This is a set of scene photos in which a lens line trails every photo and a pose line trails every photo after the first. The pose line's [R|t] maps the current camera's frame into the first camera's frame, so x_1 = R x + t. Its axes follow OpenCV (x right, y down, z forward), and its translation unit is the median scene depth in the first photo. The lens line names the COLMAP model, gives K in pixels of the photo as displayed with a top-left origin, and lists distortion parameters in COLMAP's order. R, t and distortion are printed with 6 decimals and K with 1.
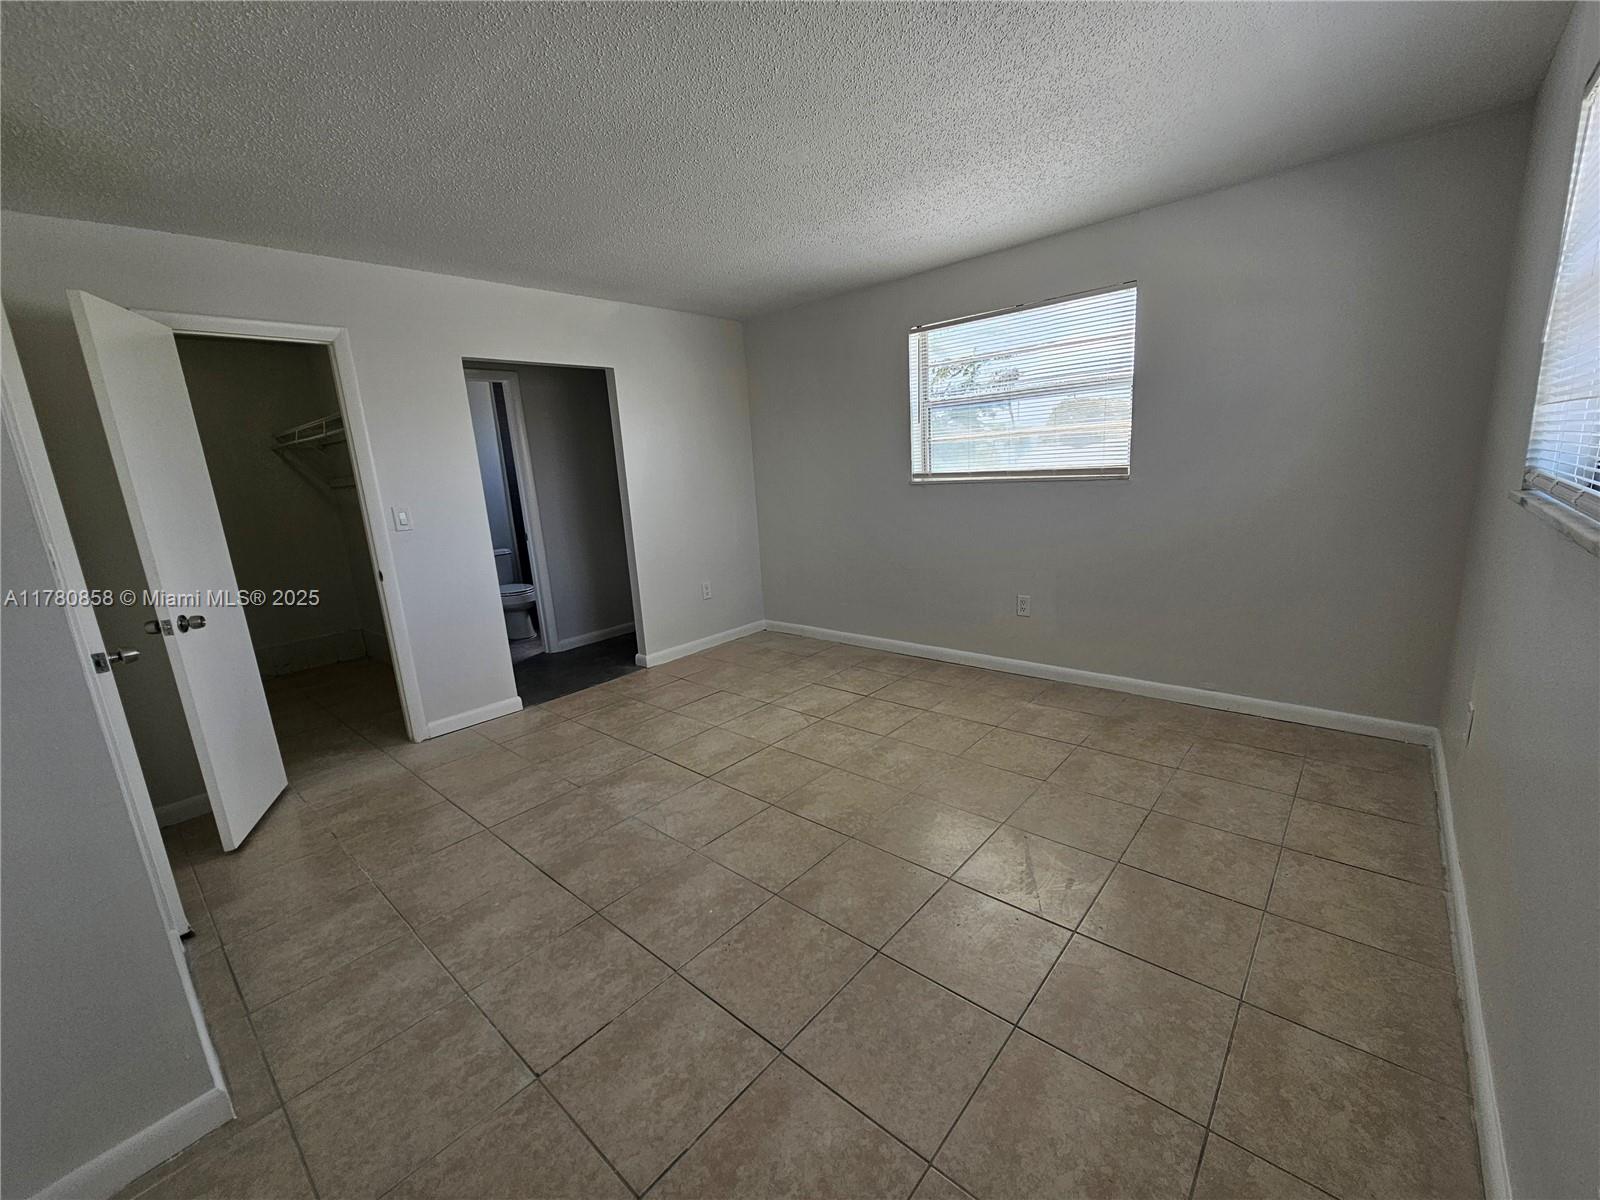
lens RADIAL K [[651.8, 0, 801.3], [0, 651.8, 604.5], [0, 0, 1]] dist [-0.001426, 0.000450]
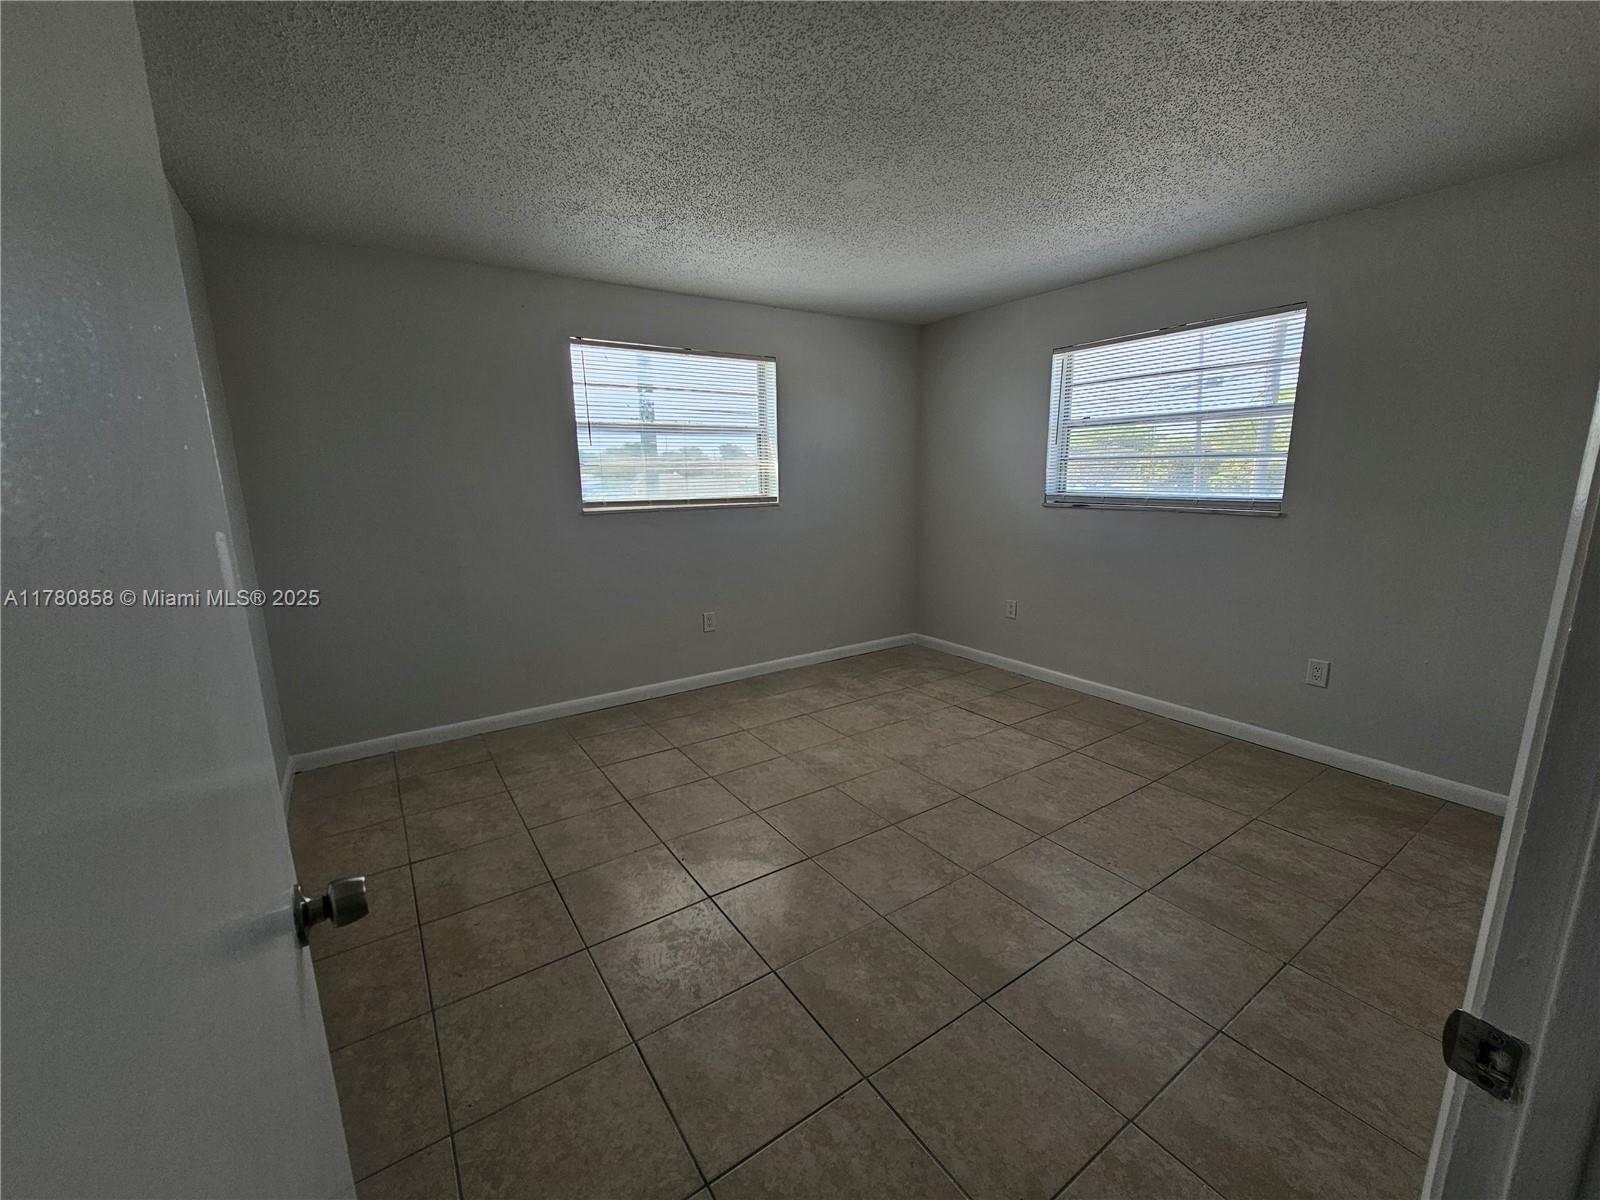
lens RADIAL K [[651.8, 0, 803.5], [0, 651.8, 610.1], [0, 0, 1]] dist [-0.001426, 0.000450]
pose [[0.250411, -0.144195, 0.957341, -0.760079], [0.207041, 0.973946, 0.092541, -0.098998], [-0.945742, 0.175035, 0.273741, 0.626525]]
